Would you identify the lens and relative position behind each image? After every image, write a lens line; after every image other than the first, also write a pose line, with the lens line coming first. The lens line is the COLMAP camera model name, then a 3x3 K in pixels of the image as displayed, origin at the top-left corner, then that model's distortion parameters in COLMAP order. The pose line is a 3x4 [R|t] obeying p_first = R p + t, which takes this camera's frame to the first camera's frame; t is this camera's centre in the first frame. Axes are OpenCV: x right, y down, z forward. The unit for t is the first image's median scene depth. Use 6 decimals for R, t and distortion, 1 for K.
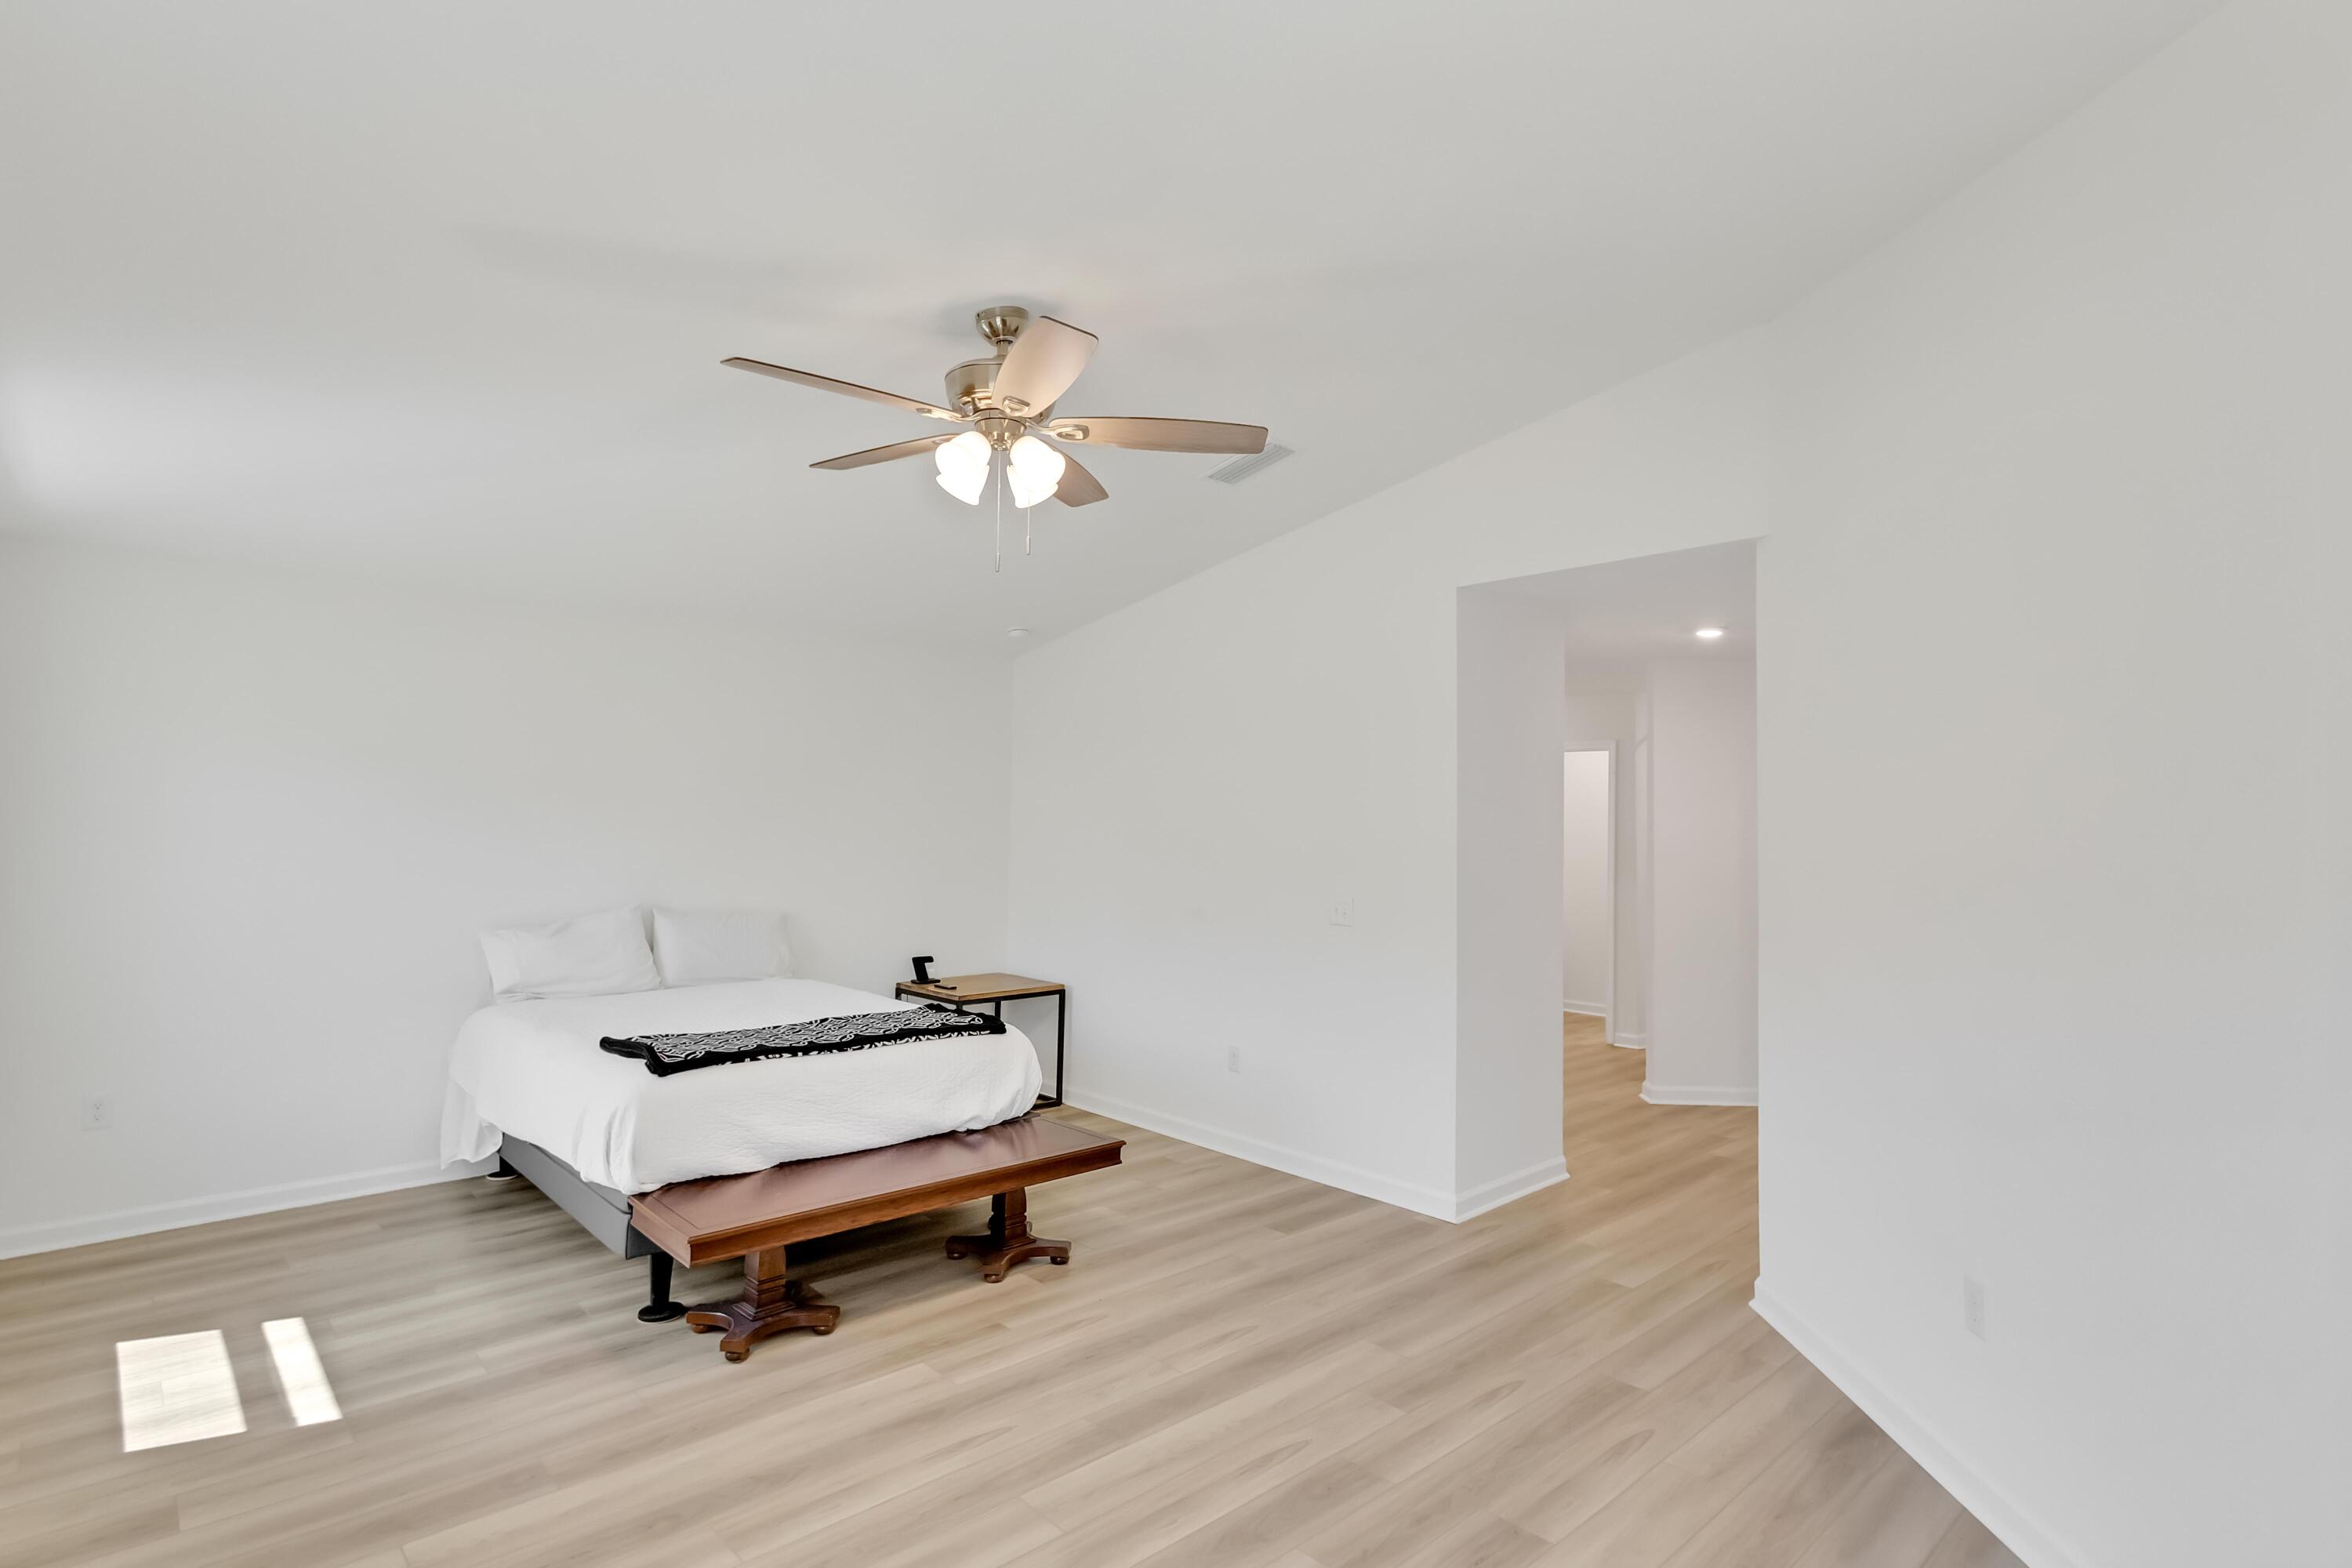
lens RADIAL K [[1178.0, 0, 1178.8], [0, 1178.0, 769.3], [0, 0, 1]] dist [0.014081, -0.001063]
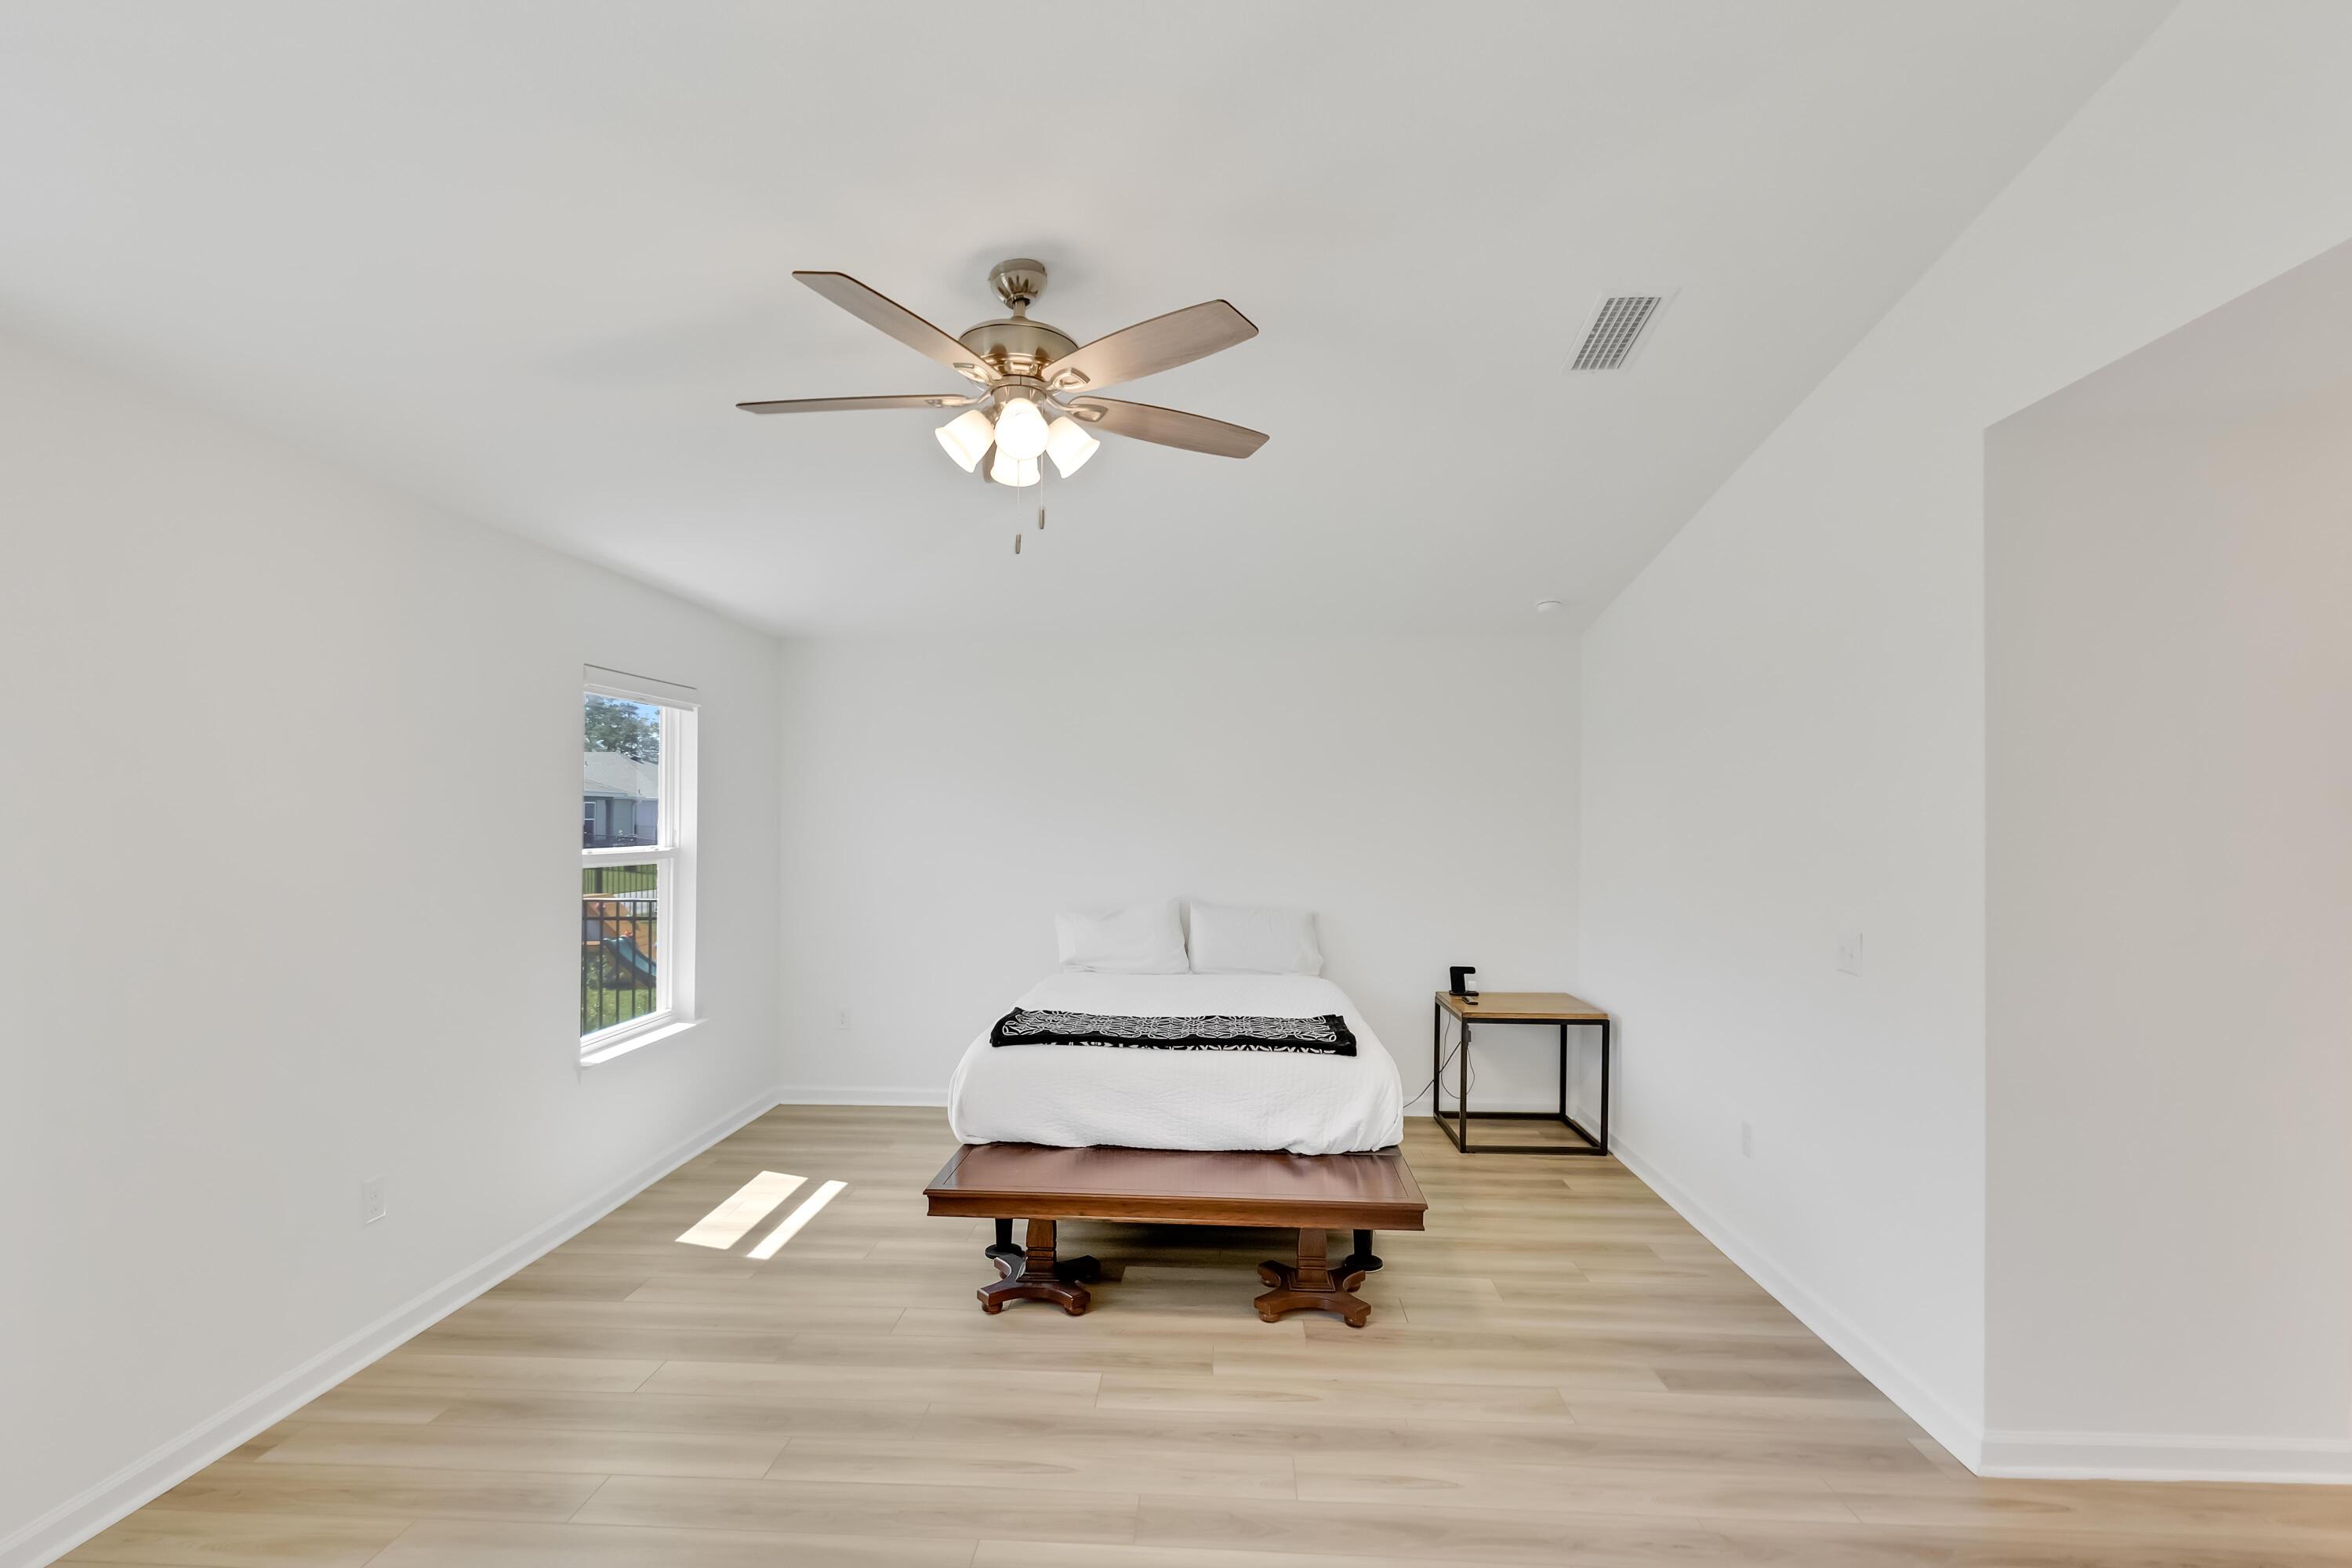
lens RADIAL K [[1119.3, 0, 1168.7], [0, 1119.3, 802.0], [0, 0, 1]] dist [0.007816, -0.000546]
pose [[0.692882, -0.018330, -0.720818, 0.412582], [0.035783, 0.999319, 0.008984, 0.017778], [0.720162, -0.032018, 0.693066, 0.337955]]
